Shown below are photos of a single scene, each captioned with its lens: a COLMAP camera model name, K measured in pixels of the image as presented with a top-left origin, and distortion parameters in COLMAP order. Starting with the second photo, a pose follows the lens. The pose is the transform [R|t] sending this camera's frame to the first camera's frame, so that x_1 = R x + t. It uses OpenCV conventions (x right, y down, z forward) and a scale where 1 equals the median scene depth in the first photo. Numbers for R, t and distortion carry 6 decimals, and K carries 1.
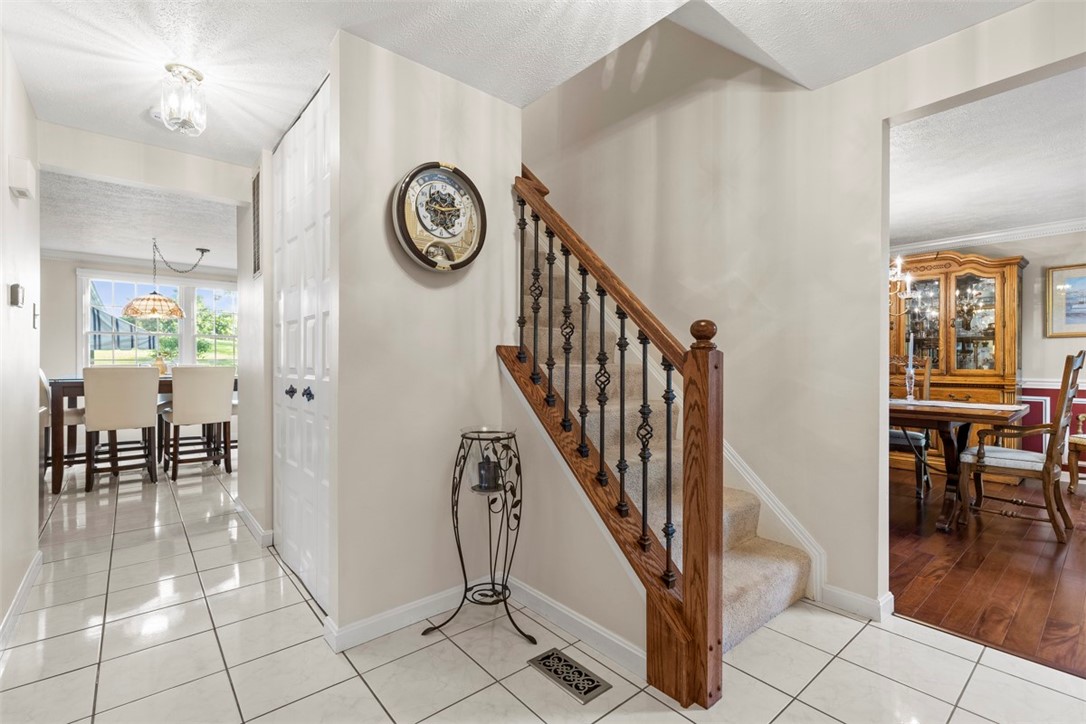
lens RADIAL K [[489.8, 0, 550.7], [0, 489.8, 361.5], [0, 0, 1]] dist [0.009232, -0.001659]
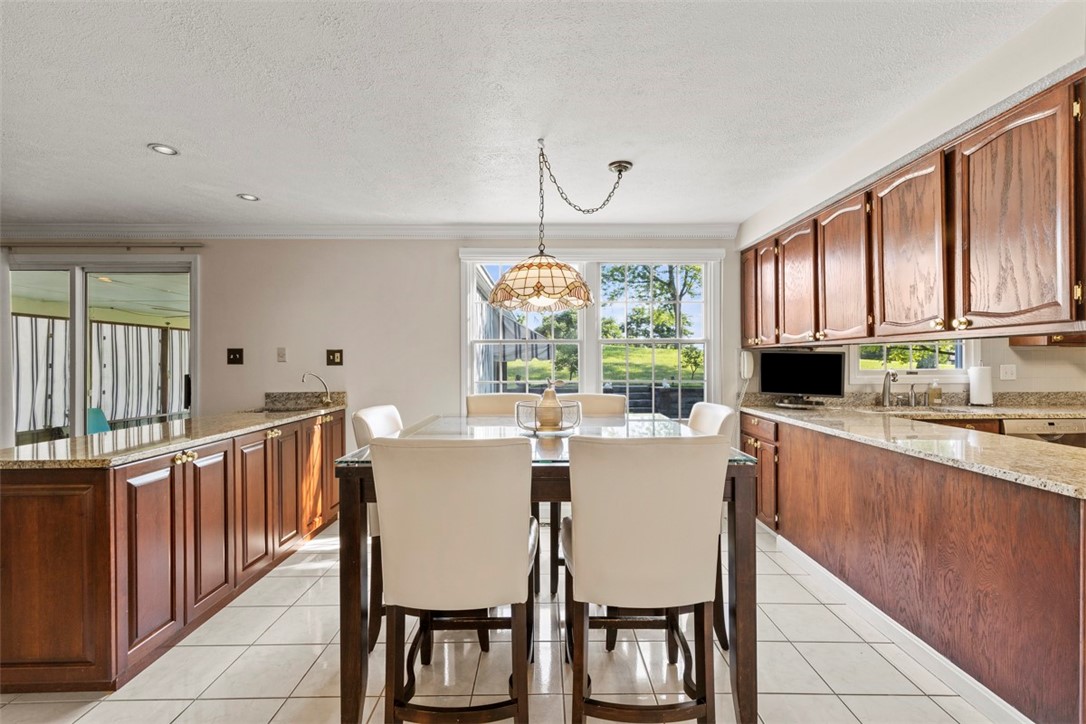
lens RADIAL K [[489.8, 0, 546.9], [0, 489.8, 362.2], [0, 0, 1]] dist [0.009232, -0.001659]
pose [[0.764503, -0.001810, -0.644617, -0.548499], [0.002230, 0.999998, -0.000163, -0.040068], [0.644616, -0.001313, 0.764506, 0.709344]]
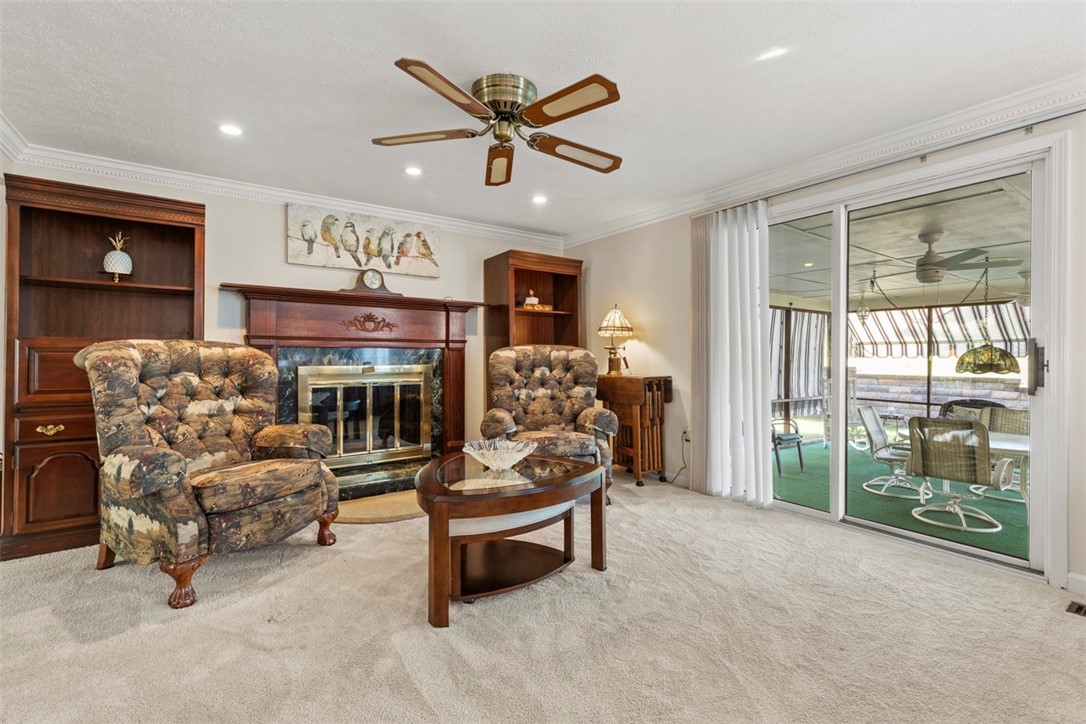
lens RADIAL K [[489.8, 0, 549.9], [0, 489.8, 354.3], [0, 0, 1]] dist [0.009232, -0.001659]
pose [[-0.085904, -0.003838, -0.996296, -1.018054], [-0.005489, 0.999979, -0.003379, 0.001312], [0.996288, 0.005178, -0.085924, 0.503616]]
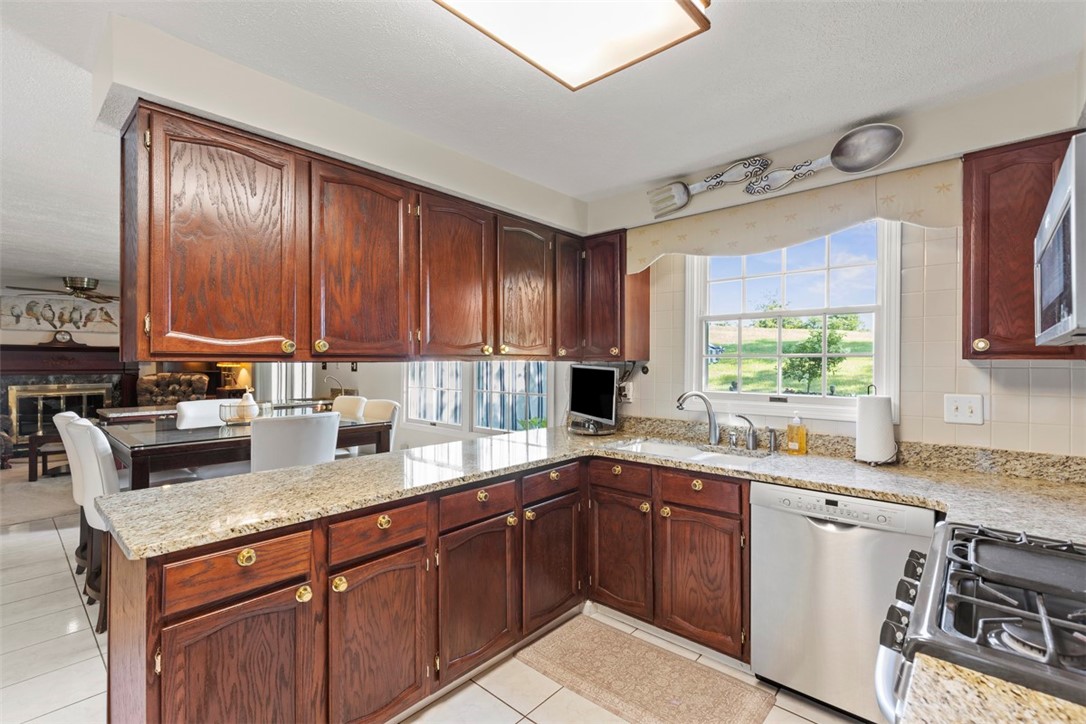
lens RADIAL K [[489.8, 0, 549.0], [0, 489.8, 361.9], [0, 0, 1]] dist [0.009232, -0.001659]
pose [[0.132995, 0.000312, -0.991117, -0.077594], [-0.005807, 0.999983, -0.000465, -0.062262], [0.991100, 0.005818, 0.132995, 1.458333]]
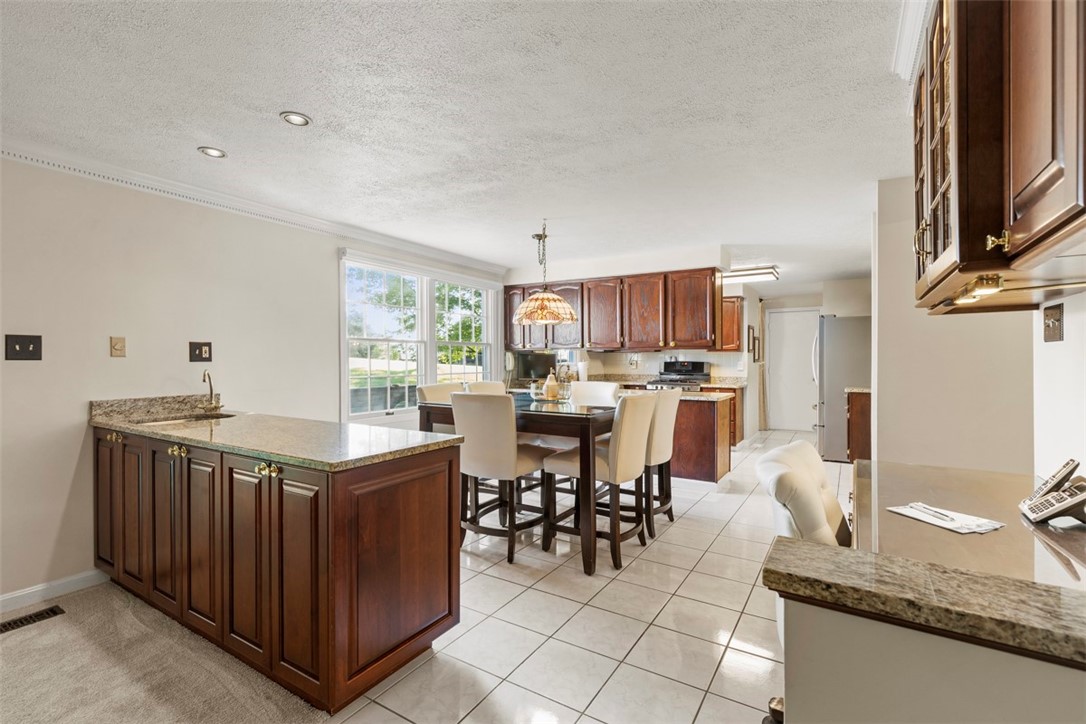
lens RADIAL K [[489.8, 0, 548.7], [0, 489.8, 360.9], [0, 0, 1]] dist [0.009232, -0.001659]
pose [[0.952684, -0.000524, 0.303962, -1.135001], [-0.000116, 0.999998, 0.002086, -0.037994], [-0.303962, -0.002022, 0.952682, 0.310566]]
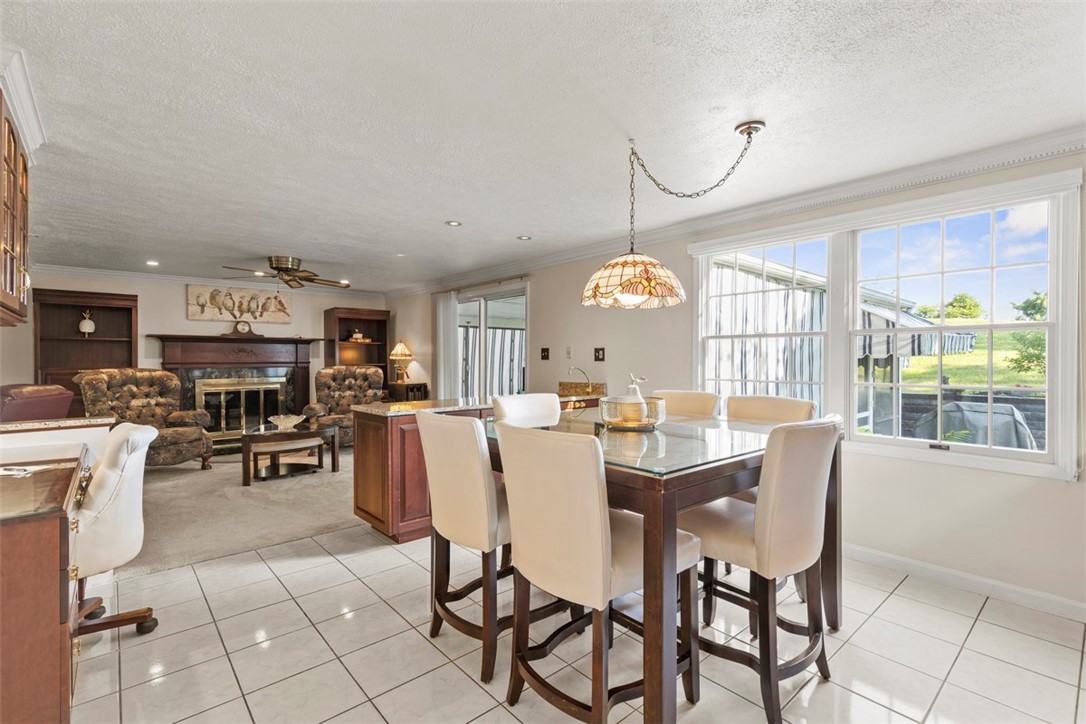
lens RADIAL K [[489.8, 0, 544.8], [0, 489.8, 361.5], [0, 0, 1]] dist [0.009232, -0.001659]
pose [[0.018222, 0.005124, -0.999821, -0.363648], [-0.000557, 0.999987, 0.005114, -0.039644], [0.999834, 0.000463, 0.018225, 0.996374]]
